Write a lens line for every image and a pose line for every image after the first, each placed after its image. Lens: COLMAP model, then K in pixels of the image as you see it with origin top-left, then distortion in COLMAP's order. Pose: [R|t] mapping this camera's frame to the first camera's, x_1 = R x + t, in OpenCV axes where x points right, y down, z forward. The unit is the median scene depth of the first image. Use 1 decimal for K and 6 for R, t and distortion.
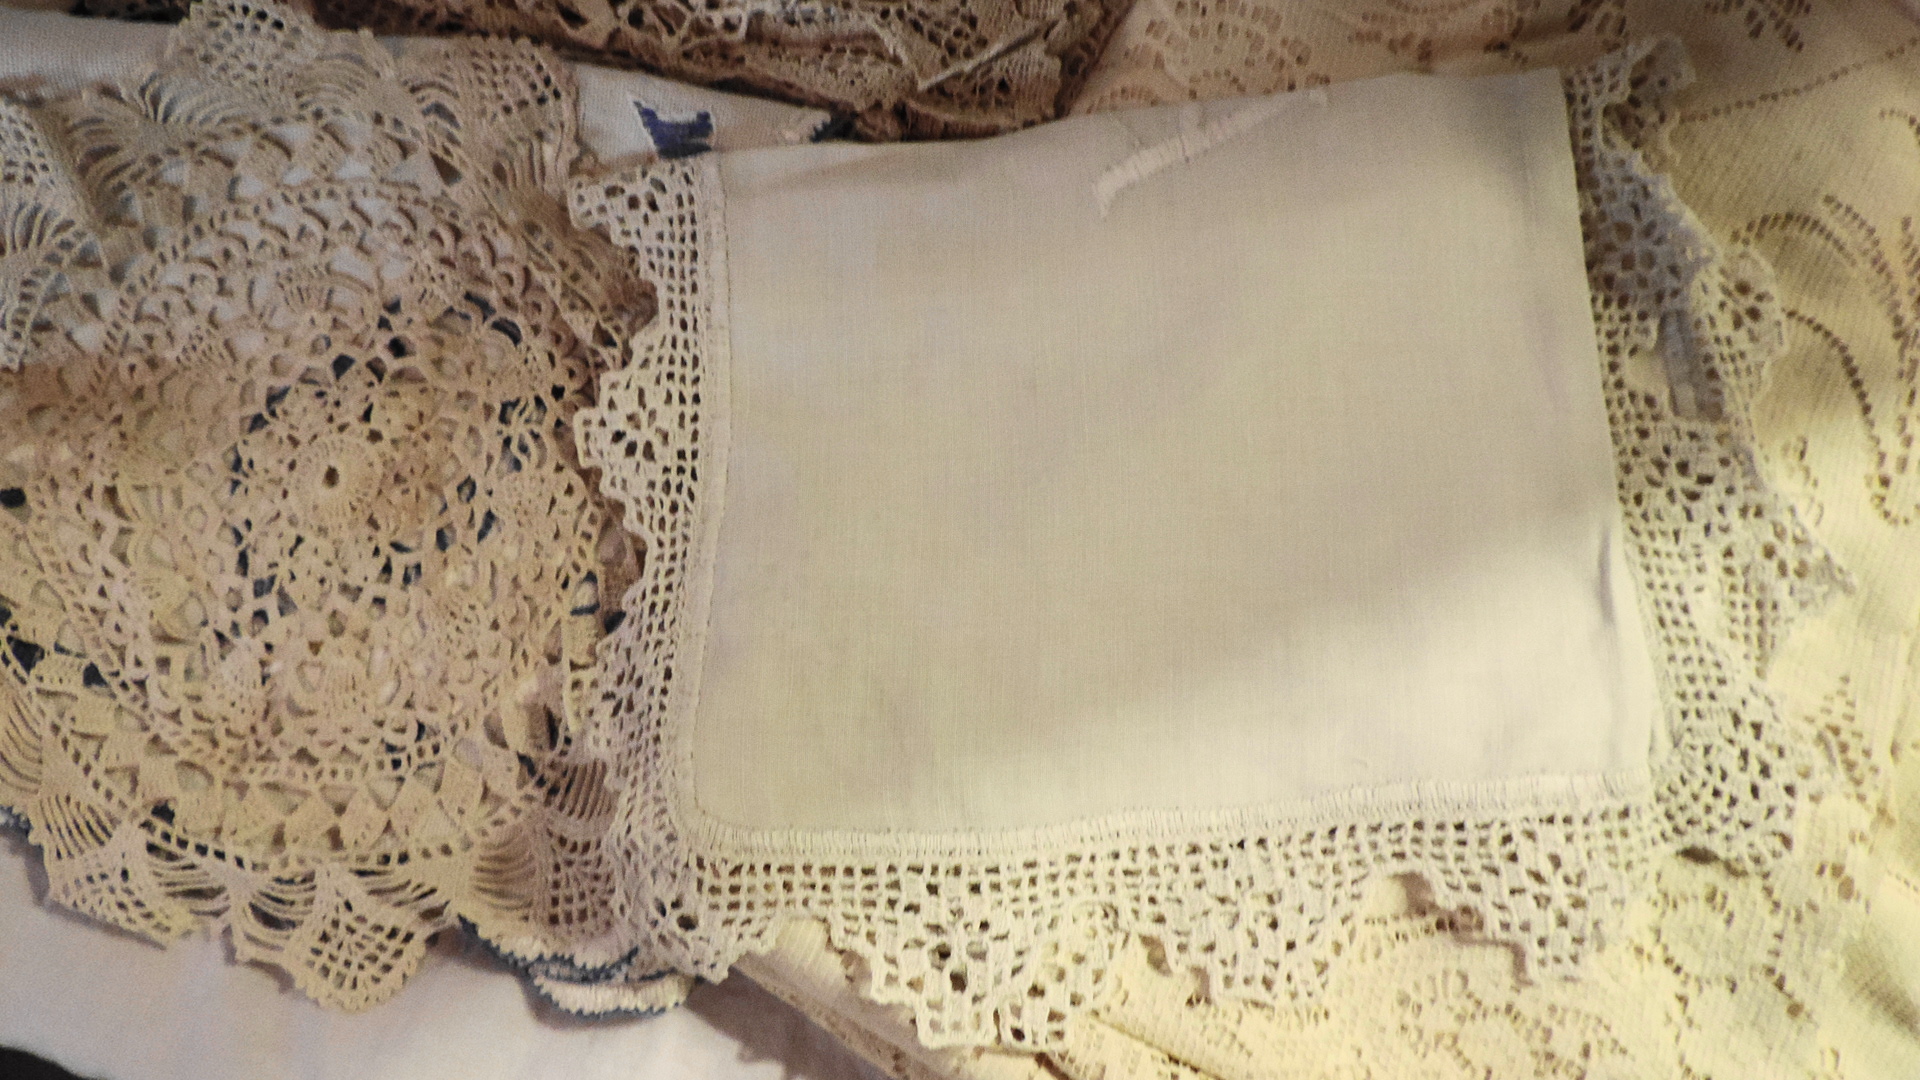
lens RADIAL K [[1366.3, 0, 960.0], [0, 1366.3, 540.0], [0, 0, 1]] dist [-0.012895, -0.007147]
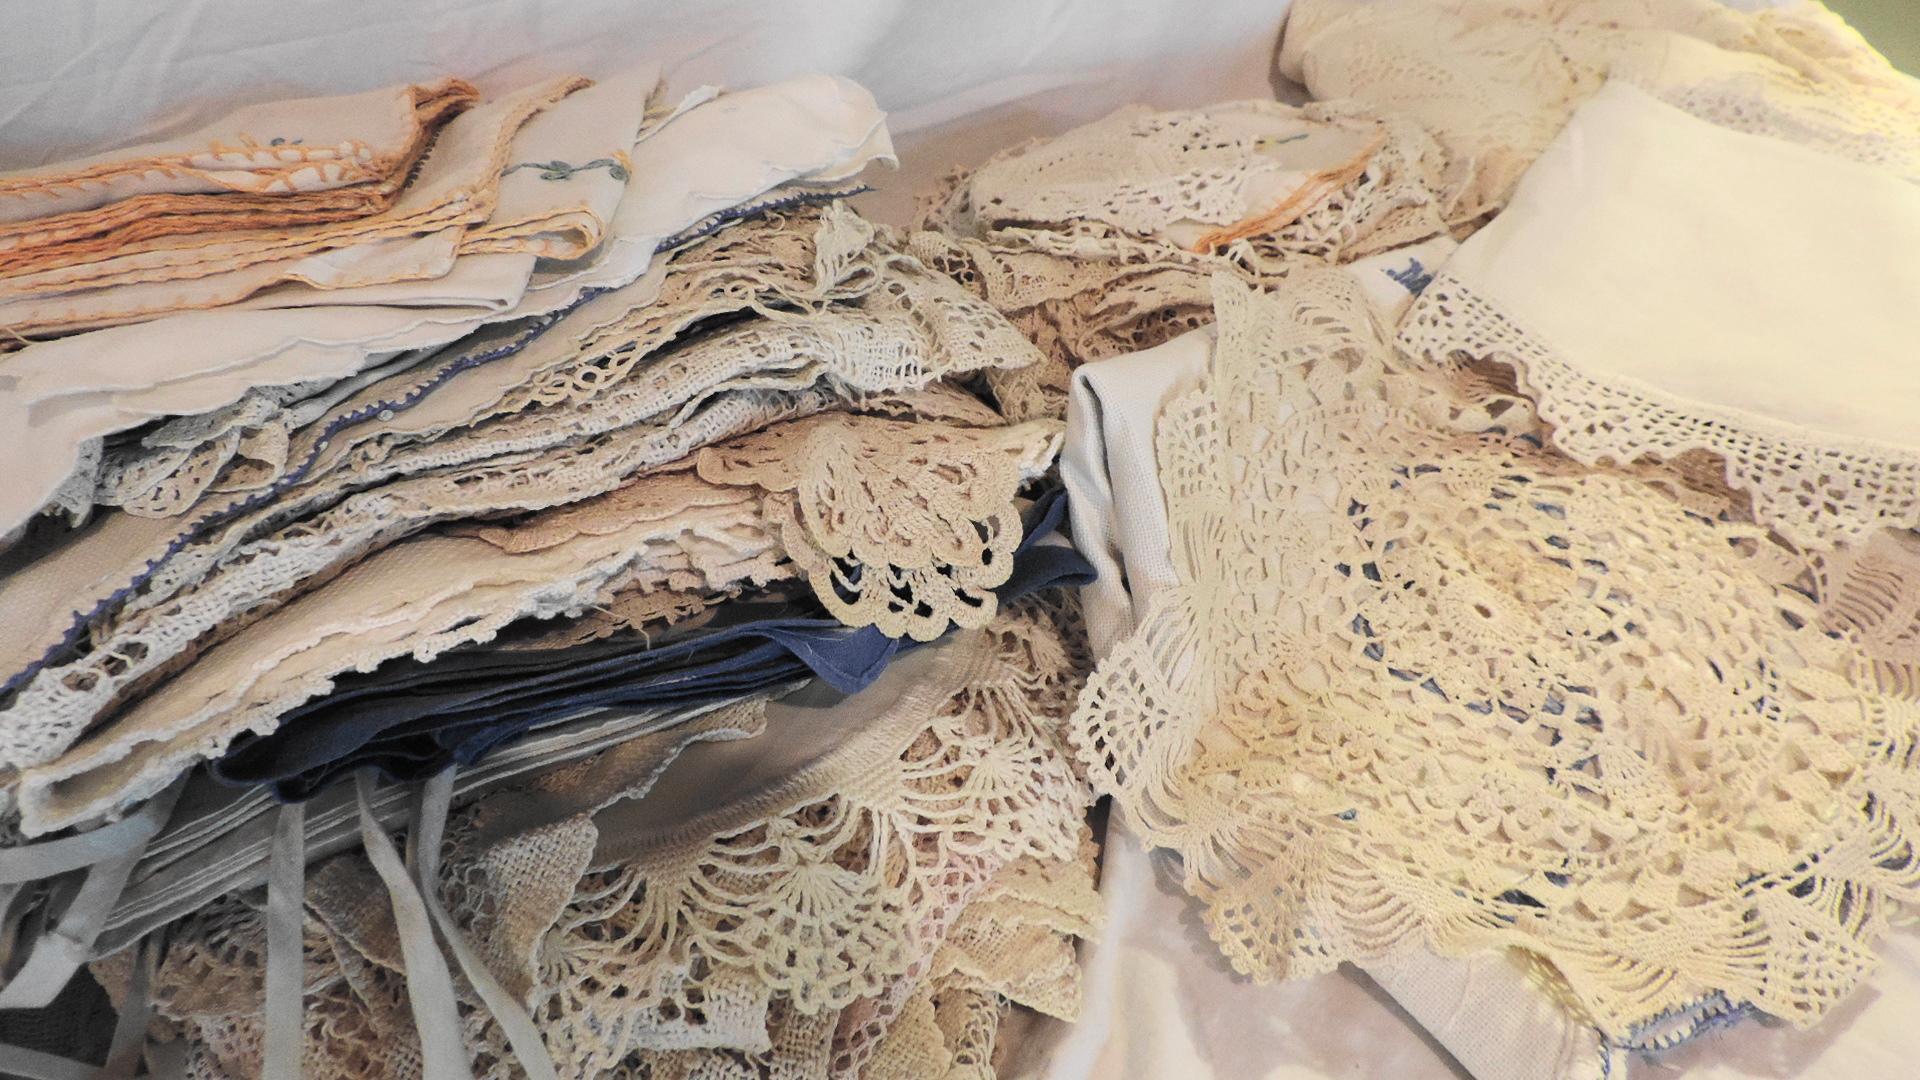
lens RADIAL K [[1366.3, 0, 960.0], [0, 1366.3, 540.0], [0, 0, 1]] dist [-0.012895, -0.007147]
pose [[0.652619, -0.460173, 0.601938, -1.407650], [0.733329, 0.583436, -0.349044, -0.006958], [-0.190572, 0.669211, 0.718219, 0.303995]]
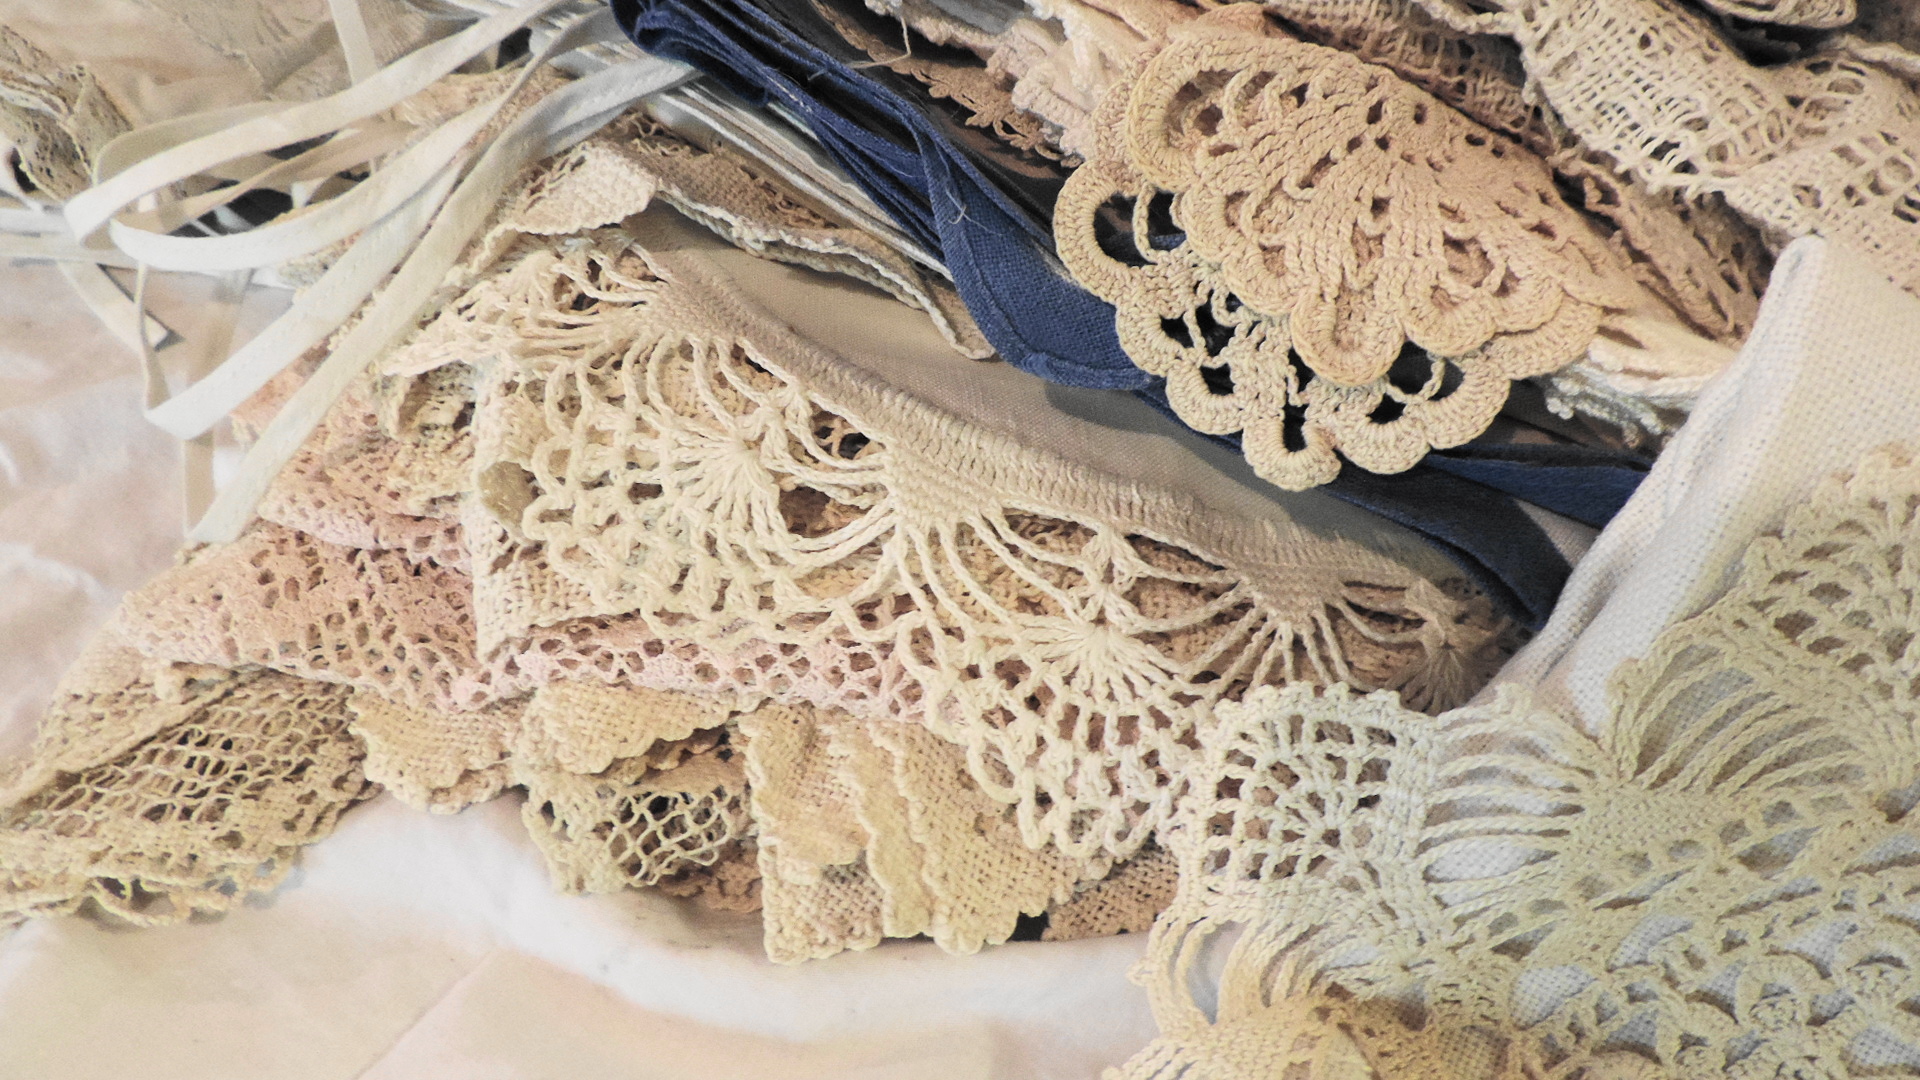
lens RADIAL K [[1366.3, 0, 960.0], [0, 1366.3, 540.0], [0, 0, 1]] dist [-0.012895, -0.007147]
pose [[0.936027, 0.305548, -0.174626, -0.871003], [-0.351815, 0.799830, -0.486310, 0.023749], [-0.008920, 0.516635, 0.856159, 0.582221]]
